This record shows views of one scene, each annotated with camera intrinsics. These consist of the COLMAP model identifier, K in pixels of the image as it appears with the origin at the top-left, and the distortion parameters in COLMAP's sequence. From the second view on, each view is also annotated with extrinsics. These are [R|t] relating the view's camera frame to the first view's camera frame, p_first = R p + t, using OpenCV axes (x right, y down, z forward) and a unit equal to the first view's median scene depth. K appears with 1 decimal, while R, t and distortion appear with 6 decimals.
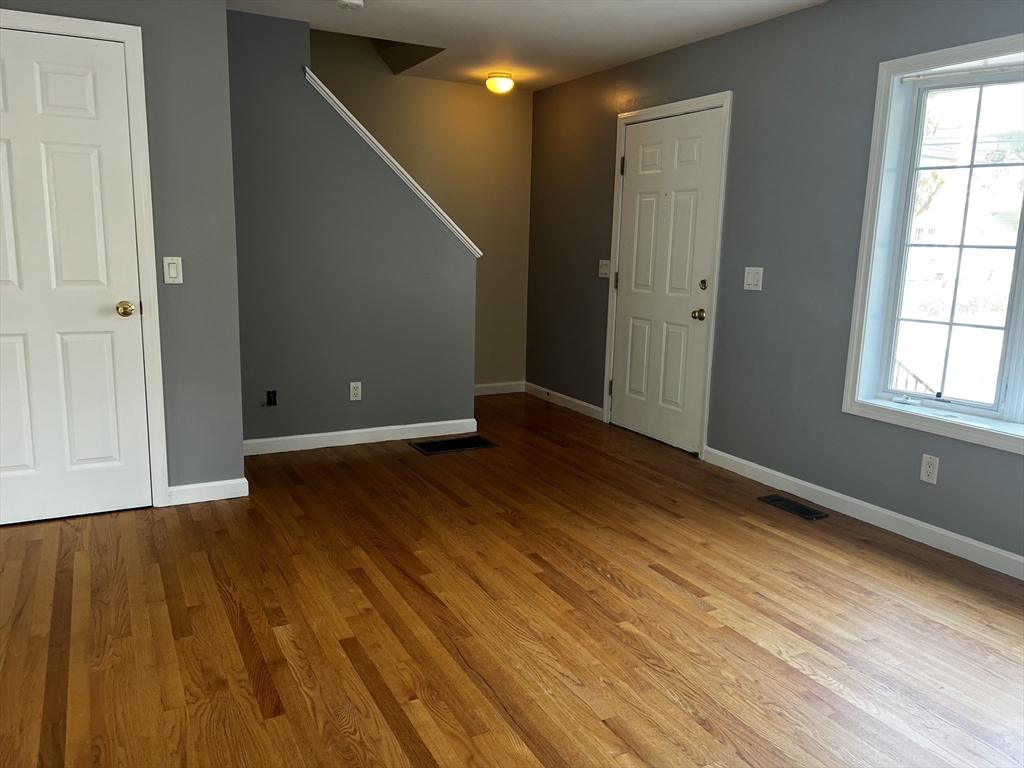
lens RADIAL K [[761.1, 0, 510.2], [0, 761.1, 383.9], [0, 0, 1]] dist [0.040538, -0.044551]
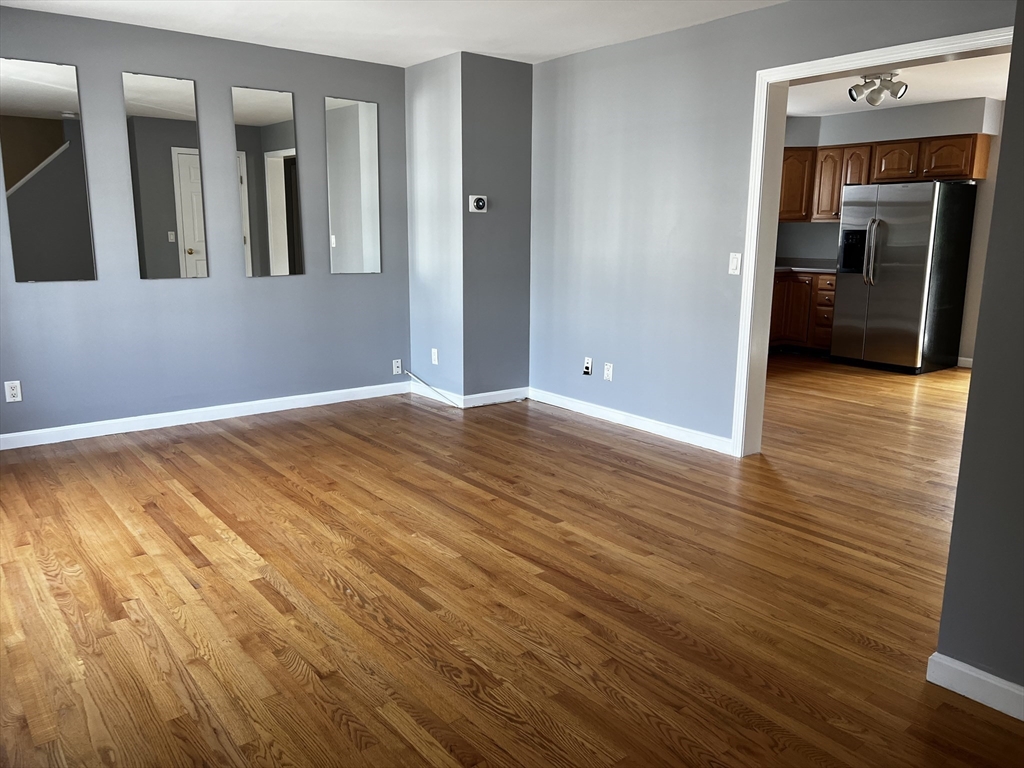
lens RADIAL K [[761.1, 0, 513.0], [0, 761.1, 376.4], [0, 0, 1]] dist [0.040538, -0.044551]
pose [[-0.982706, 0.001567, -0.185168, 0.082727], [-0.066728, 0.929786, 0.362001, -0.269784], [0.172734, 0.368097, -0.913602, 1.419725]]
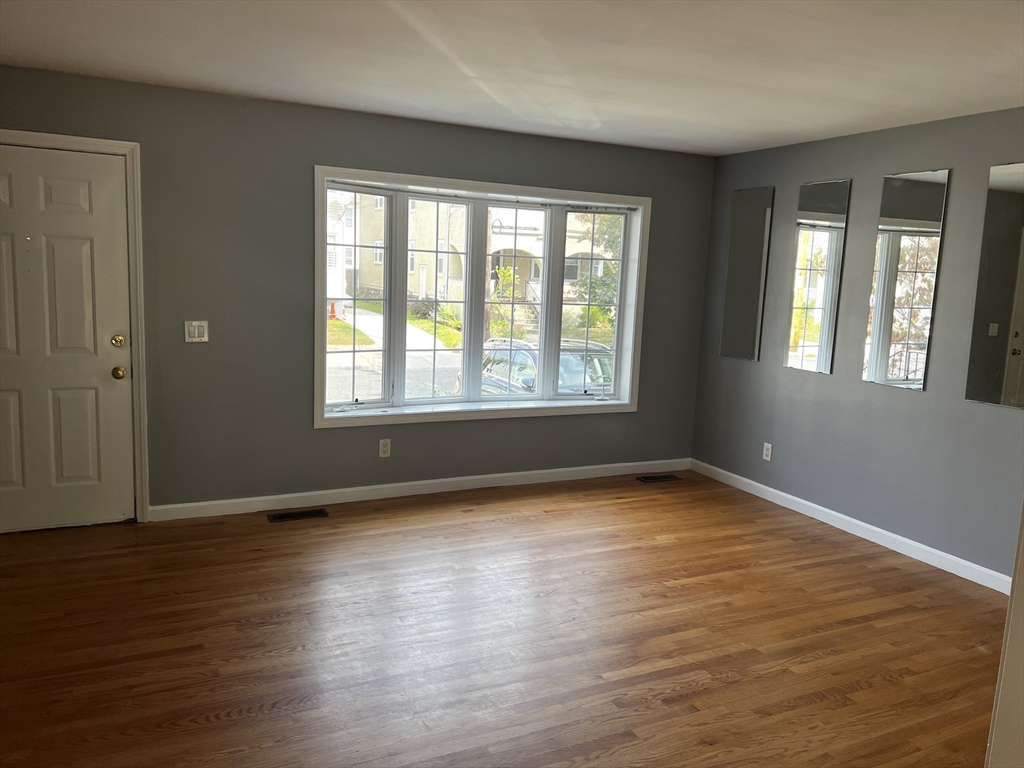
lens RADIAL K [[761.1, 0, 518.4], [0, 761.1, 378.1], [0, 0, 1]] dist [0.040538, -0.044551]
pose [[0.032774, -0.165626, 0.985644, -0.800577], [0.142845, 0.976826, 0.159395, -0.200881], [-0.989202, 0.135571, 0.055674, 0.574017]]
